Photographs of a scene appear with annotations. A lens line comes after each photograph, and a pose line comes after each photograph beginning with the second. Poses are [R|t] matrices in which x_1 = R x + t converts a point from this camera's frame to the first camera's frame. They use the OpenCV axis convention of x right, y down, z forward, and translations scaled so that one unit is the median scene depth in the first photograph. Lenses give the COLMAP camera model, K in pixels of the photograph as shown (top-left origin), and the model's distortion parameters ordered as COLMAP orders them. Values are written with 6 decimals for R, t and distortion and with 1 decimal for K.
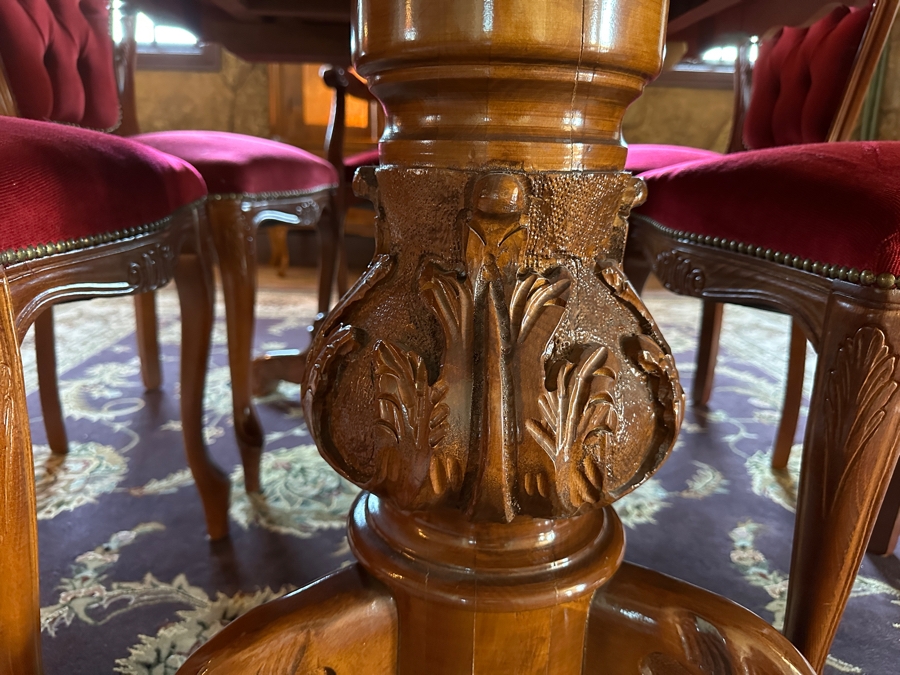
lens RADIAL K [[643.7, 0, 452.1], [0, 643.7, 343.3], [0, 0, 1]] dist [0.016002, -0.027577]
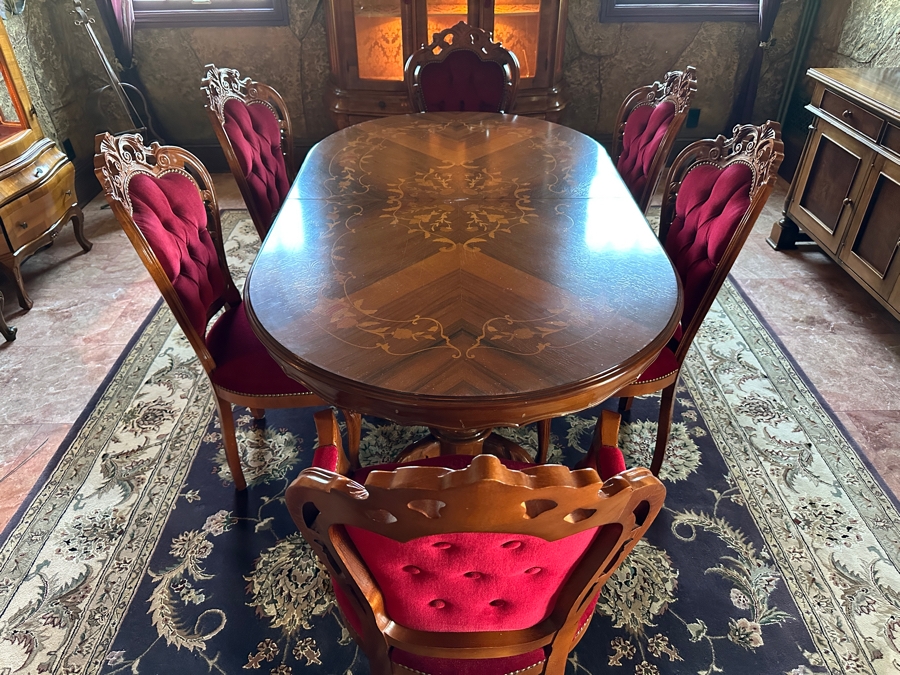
lens RADIAL K [[643.7, 0, 450.8], [0, 643.7, 337.2], [0, 0, 1]] dist [0.016002, -0.027577]
pose [[0.998636, -0.002483, -0.052151, 0.227632], [0.019481, 0.944452, 0.328071, -1.795972], [0.048439, -0.328640, 0.943212, -3.019239]]
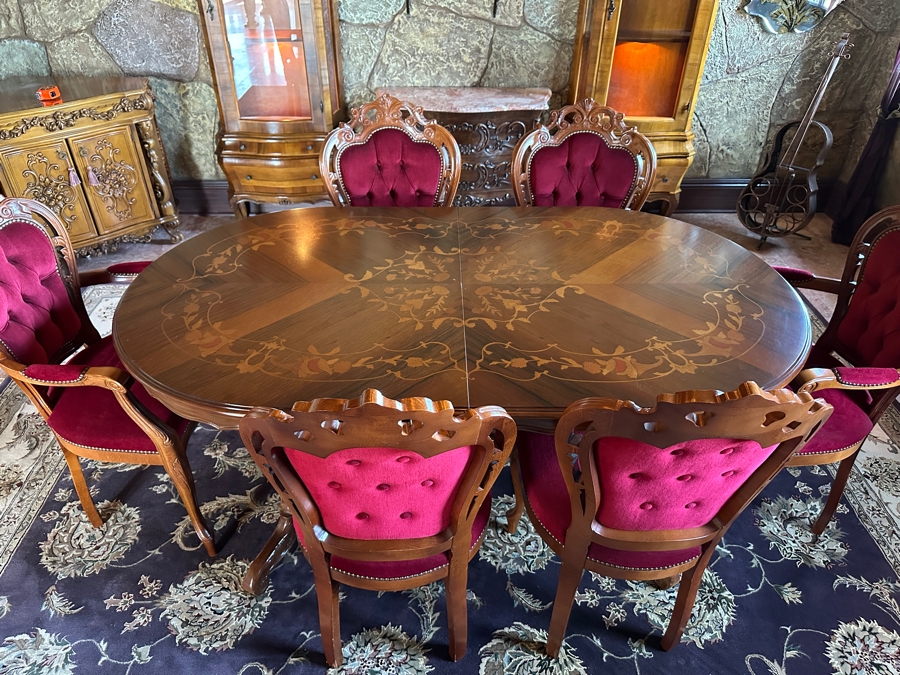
lens RADIAL K [[643.7, 0, 446.1], [0, 643.7, 343.3], [0, 0, 1]] dist [0.016002, -0.027577]
pose [[-0.035784, 0.568564, -0.821860, 3.823262], [-0.282257, 0.783154, 0.554077, -3.260055], [0.958671, 0.251803, 0.132457, 1.111509]]
